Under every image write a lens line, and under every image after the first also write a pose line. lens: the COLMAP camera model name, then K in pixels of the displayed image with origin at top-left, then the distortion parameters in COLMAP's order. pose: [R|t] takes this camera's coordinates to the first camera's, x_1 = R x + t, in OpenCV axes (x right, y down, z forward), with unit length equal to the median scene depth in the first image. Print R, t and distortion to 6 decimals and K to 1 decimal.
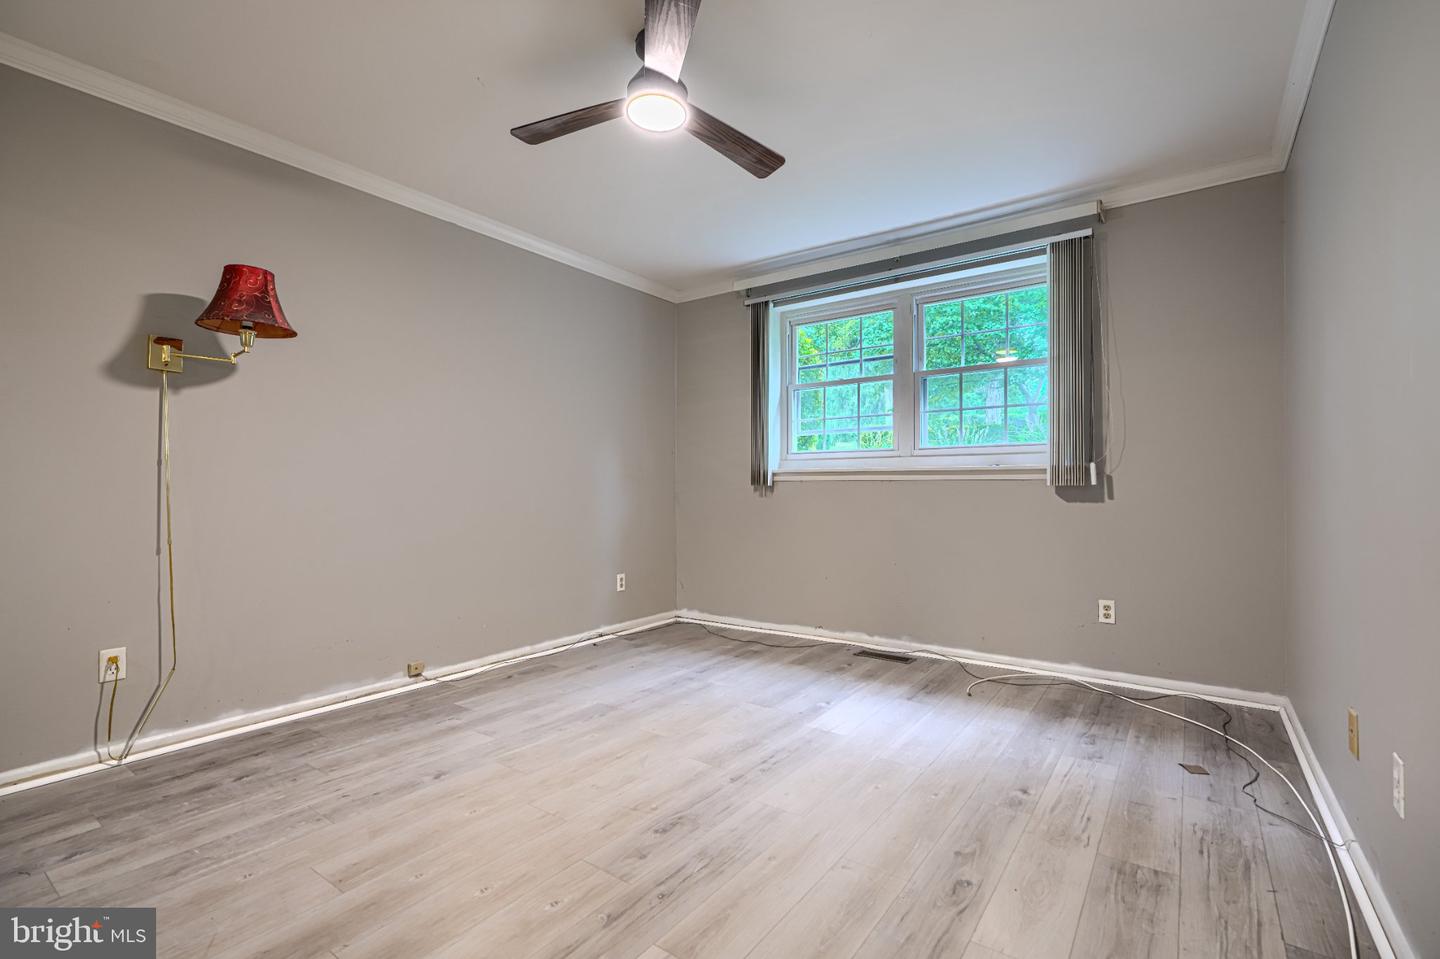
lens RADIAL K [[662.3, 0, 726.3], [0, 662.3, 482.0], [0, 0, 1]] dist [0.000313, 0.001907]
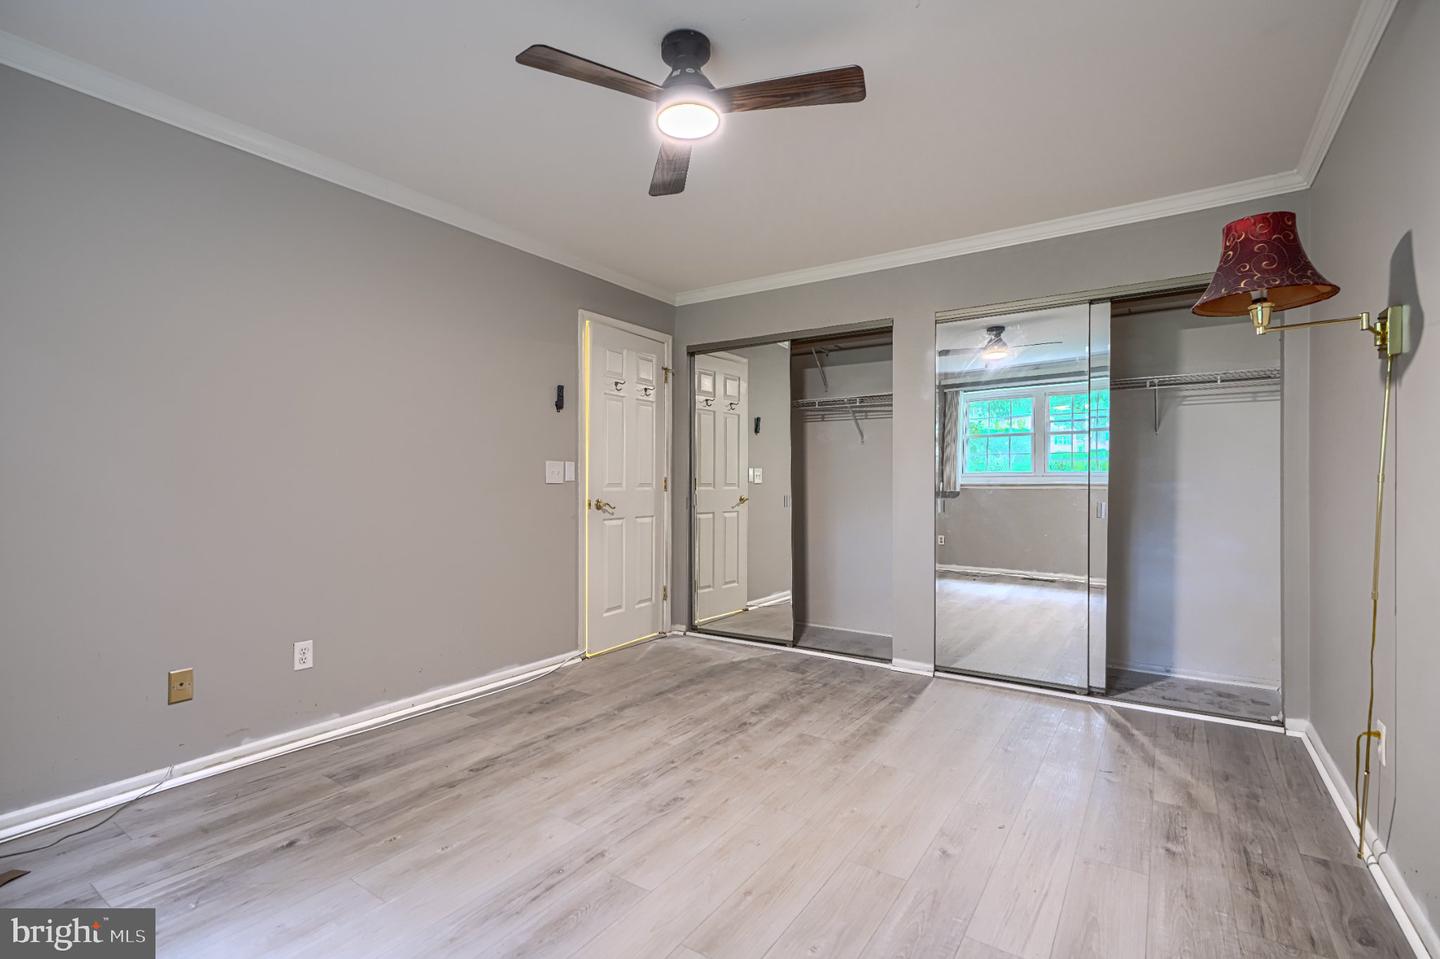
lens RADIAL K [[662.3, 0, 716.1], [0, 662.3, 488.9], [0, 0, 1]] dist [0.000313, 0.001907]
pose [[-0.999798, 0.000015, -0.020091, -0.134414], [0.000114, 0.999988, -0.004931, -0.026256], [0.020091, -0.004932, -0.999786, 2.062385]]
